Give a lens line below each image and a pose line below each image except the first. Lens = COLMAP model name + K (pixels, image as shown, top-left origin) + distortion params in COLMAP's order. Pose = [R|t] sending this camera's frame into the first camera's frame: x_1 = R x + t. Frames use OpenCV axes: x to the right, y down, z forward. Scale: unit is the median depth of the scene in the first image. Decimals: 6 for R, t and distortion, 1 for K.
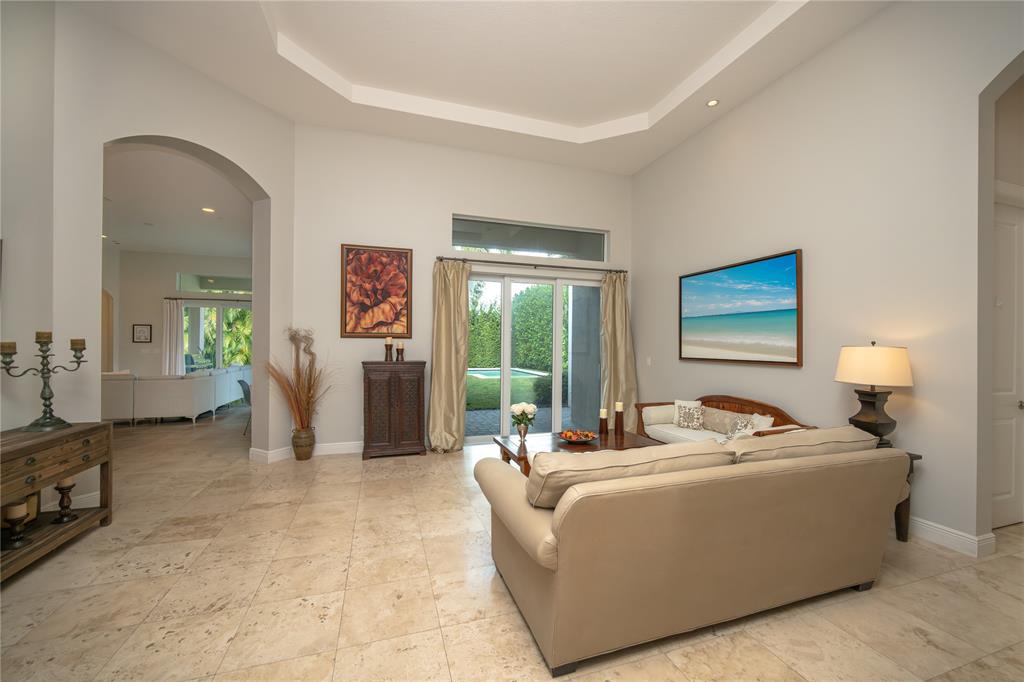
lens RADIAL K [[401.7, 0, 520.7], [0, 401.7, 344.6], [0, 0, 1]] dist [-0.001966, -0.000307]
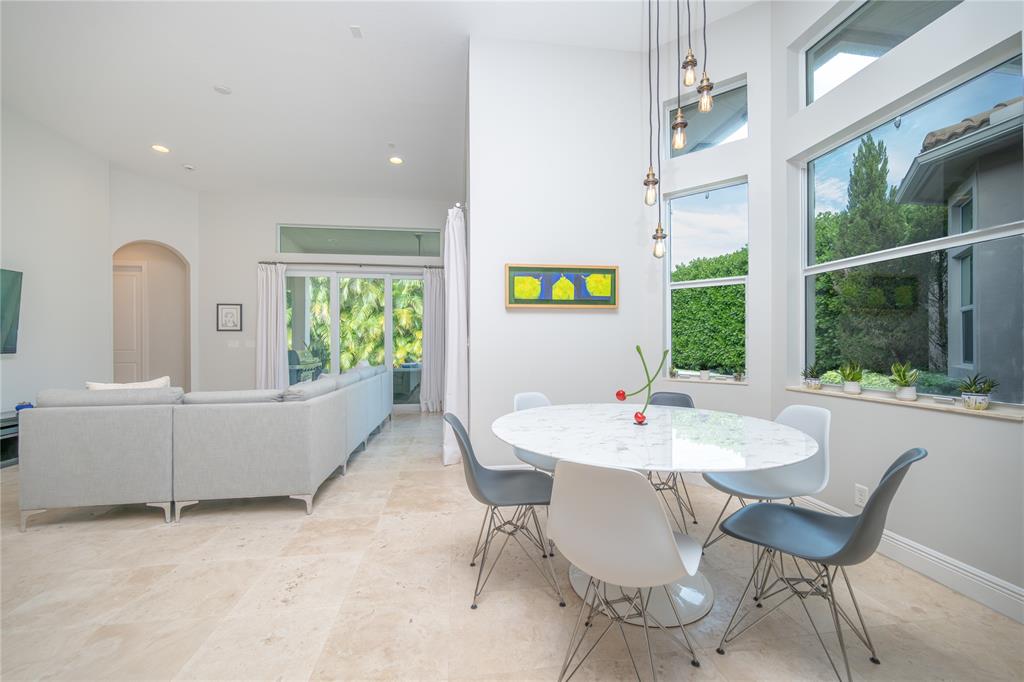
lens RADIAL K [[401.7, 0, 520.7], [0, 401.7, 344.6], [0, 0, 1]] dist [-0.001966, -0.000307]
pose [[0.985150, -0.011017, -0.171344, -0.266481], [0.011018, 0.999939, -0.000946, 0.016830], [0.171344, -0.000956, 0.985211, 0.319179]]
